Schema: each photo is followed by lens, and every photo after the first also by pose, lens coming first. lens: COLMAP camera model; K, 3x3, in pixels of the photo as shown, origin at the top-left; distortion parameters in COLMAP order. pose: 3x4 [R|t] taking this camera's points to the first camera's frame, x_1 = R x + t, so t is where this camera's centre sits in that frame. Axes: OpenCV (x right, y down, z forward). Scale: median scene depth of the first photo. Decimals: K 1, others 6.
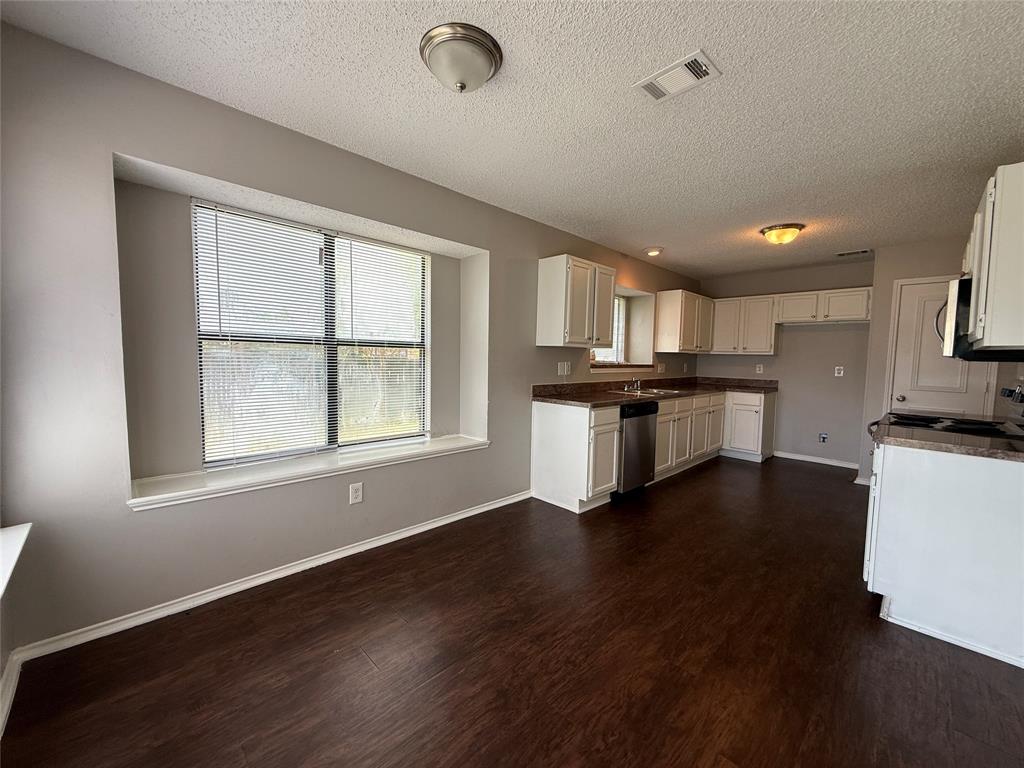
lens RADIAL K [[408.4, 0, 511.4], [0, 408.4, 382.3], [0, 0, 1]] dist [0.000479, -0.000145]
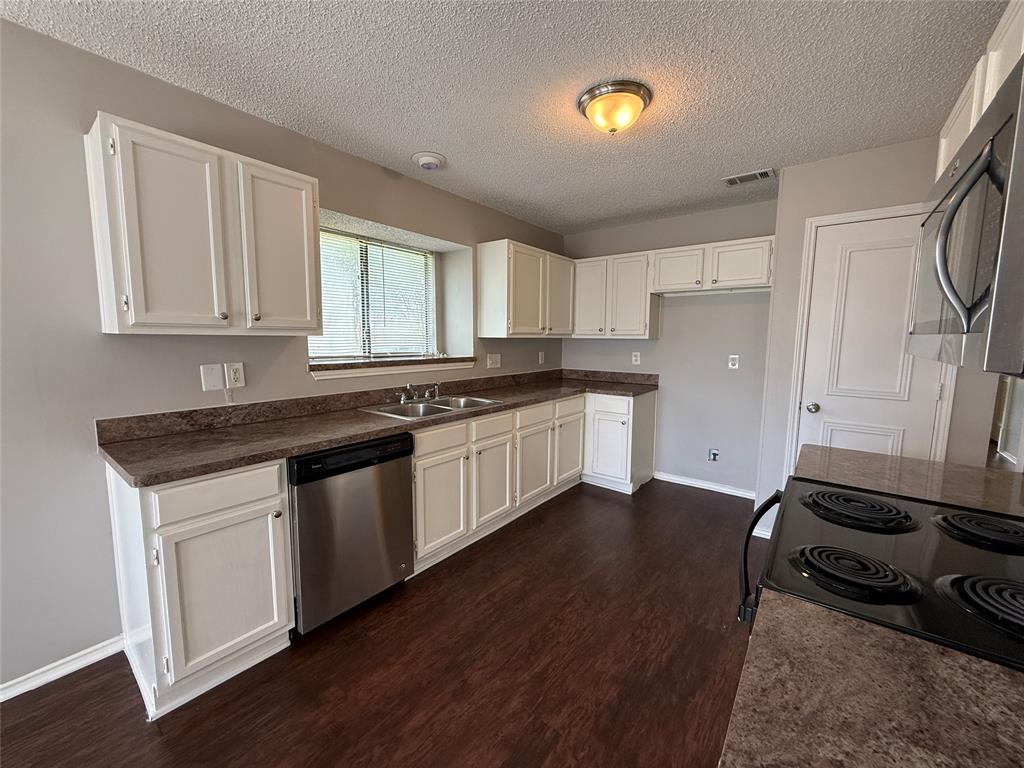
lens RADIAL K [[408.4, 0, 511.4], [0, 408.4, 382.3], [0, 0, 1]] dist [0.000479, -0.000145]
pose [[0.990782, -0.028197, 0.132501, 0.345343], [0.021995, 0.998603, 0.048040, -0.035156], [-0.133670, -0.044682, 0.990018, 0.371357]]
